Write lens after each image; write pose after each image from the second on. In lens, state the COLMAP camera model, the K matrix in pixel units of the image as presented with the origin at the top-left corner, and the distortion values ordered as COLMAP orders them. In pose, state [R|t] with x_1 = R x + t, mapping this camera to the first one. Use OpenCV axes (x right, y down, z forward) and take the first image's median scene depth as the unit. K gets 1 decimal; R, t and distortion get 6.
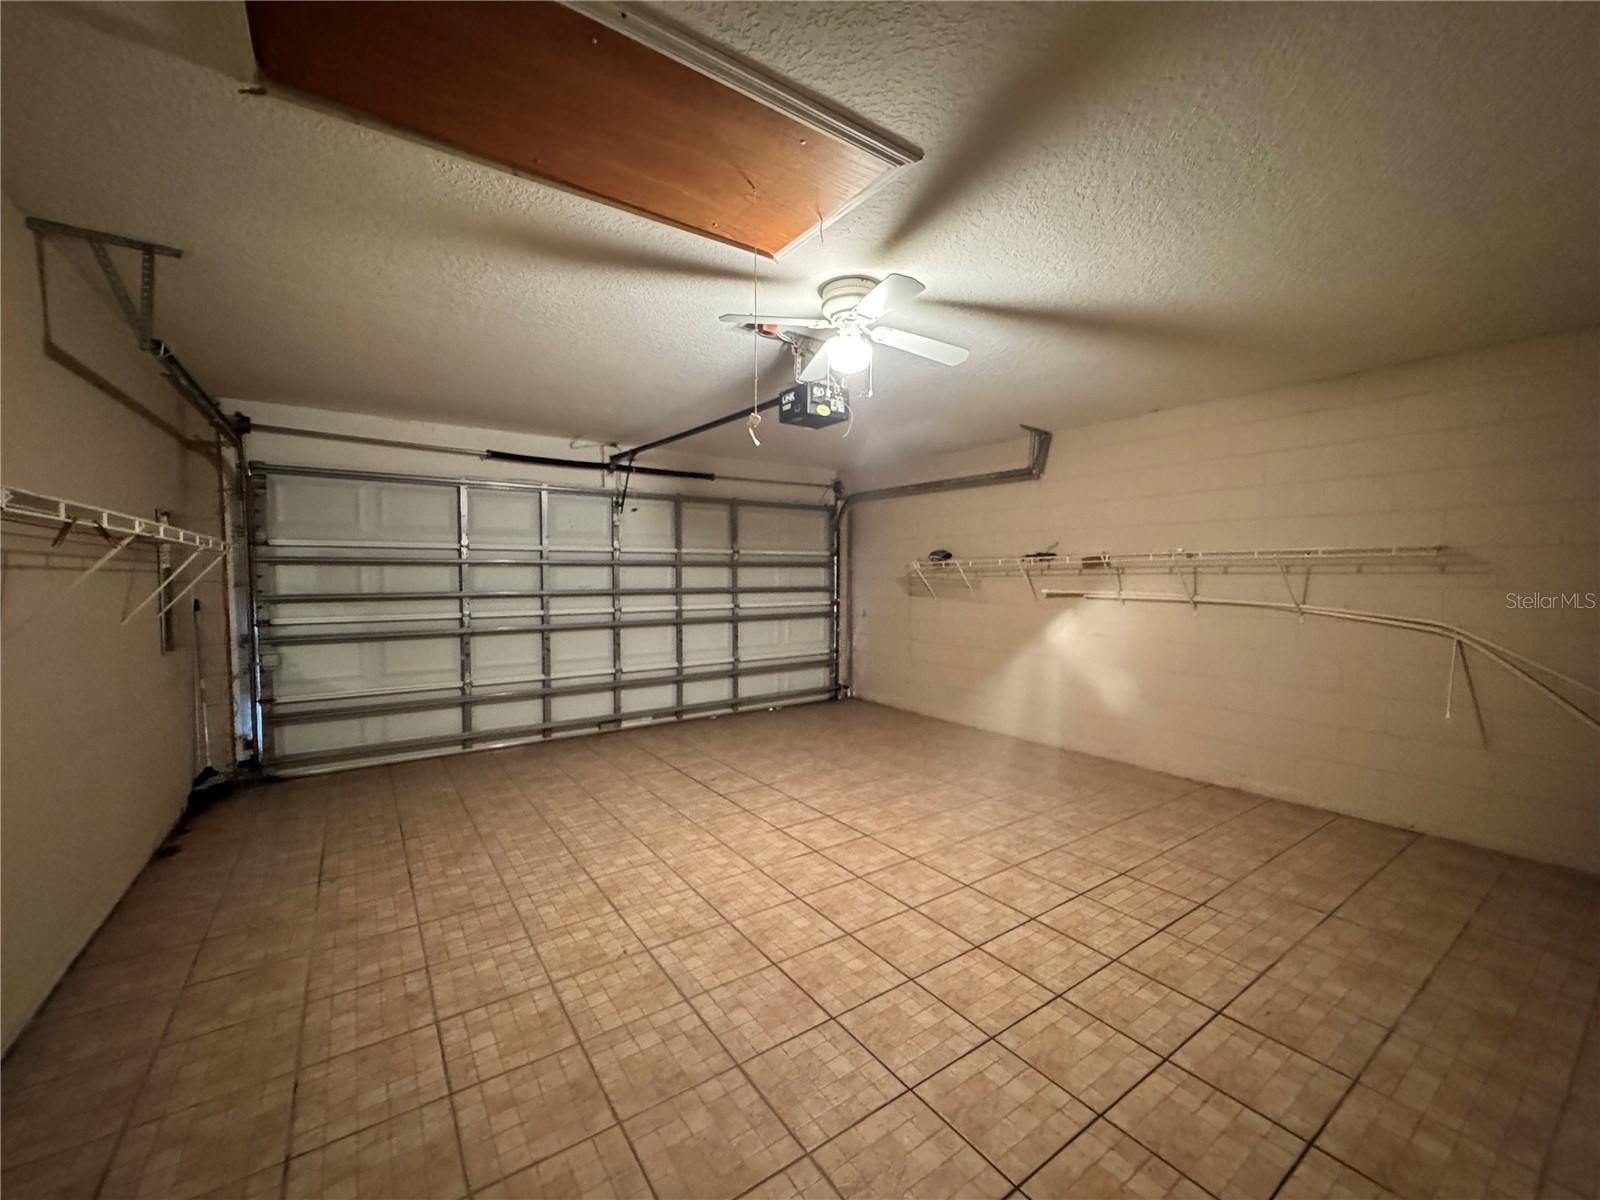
lens RADIAL K [[640.8, 0, 800.4], [0, 640.8, 605.5], [0, 0, 1]] dist [-0.001068, -0.000075]
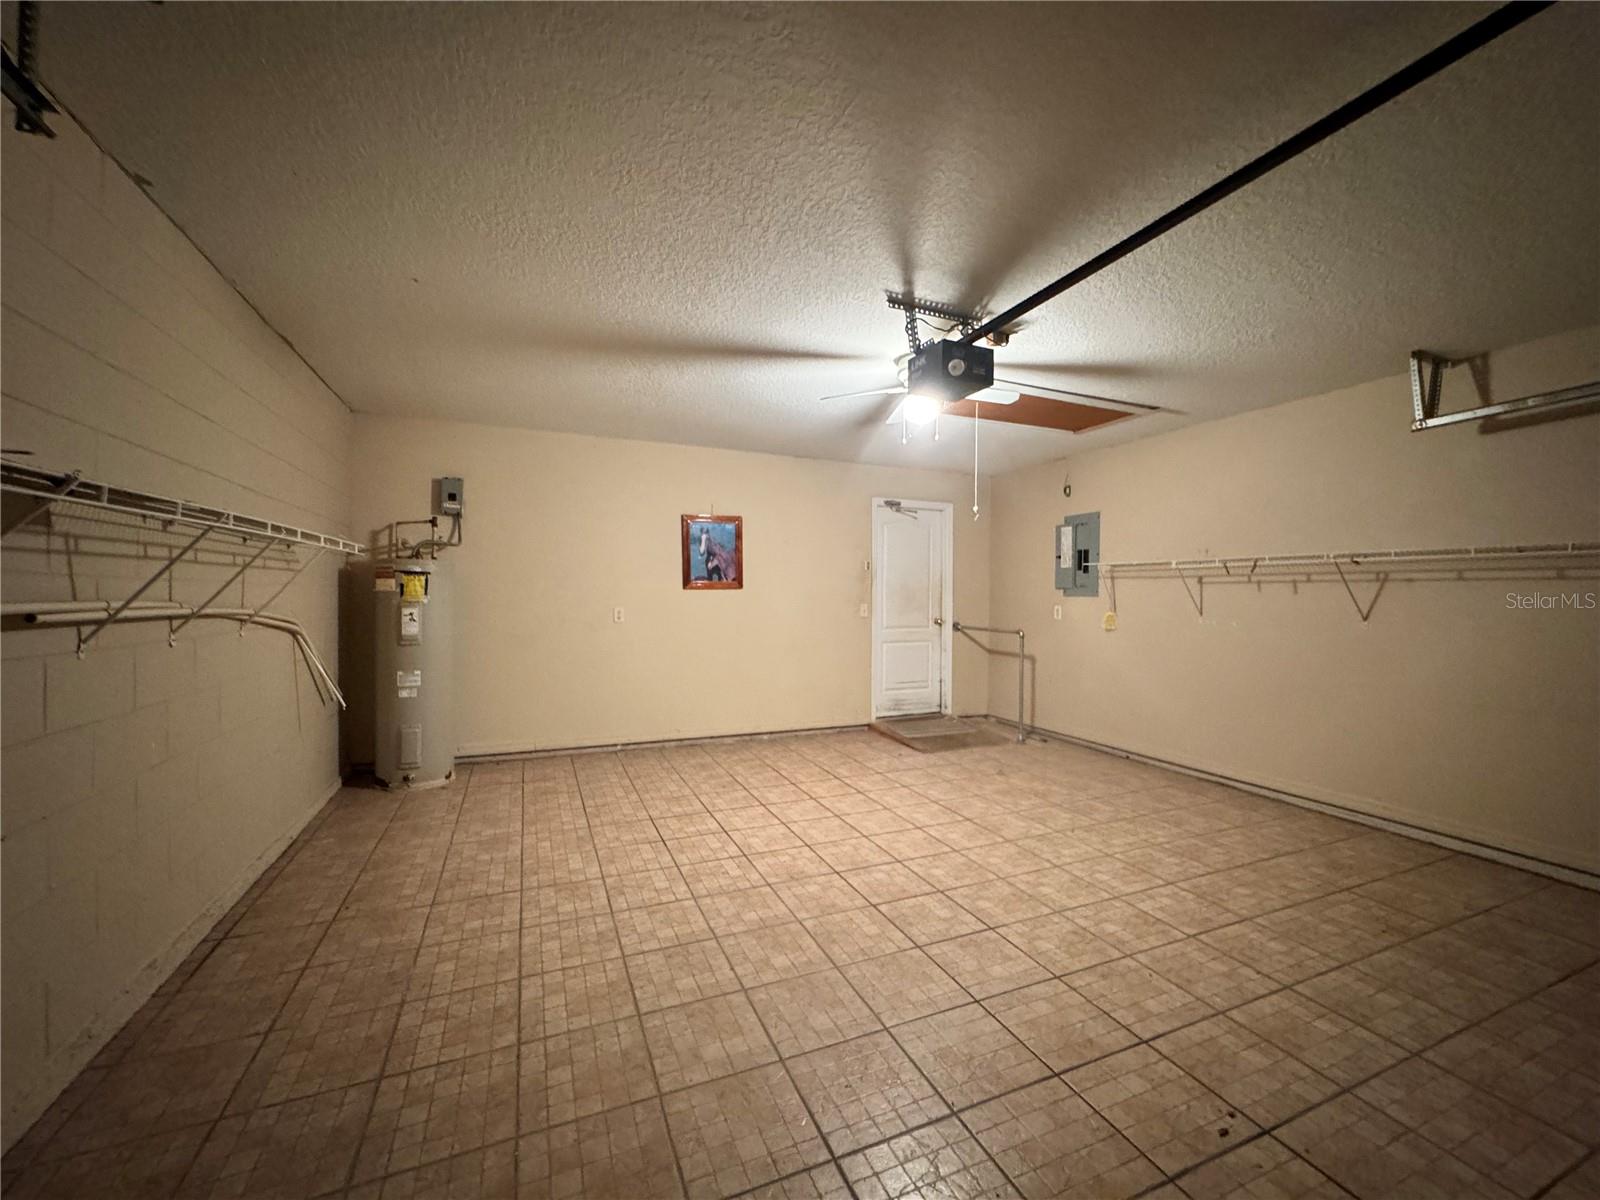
lens RADIAL K [[640.8, 0, 800.2], [0, 640.8, 598.2], [0, 0, 1]] dist [-0.001068, -0.000075]
pose [[-0.979056, -0.010606, 0.203313, 0.040432], [0.000025, 0.998636, 0.052214, -0.065785], [-0.203589, 0.051126, -0.977721, 1.996508]]
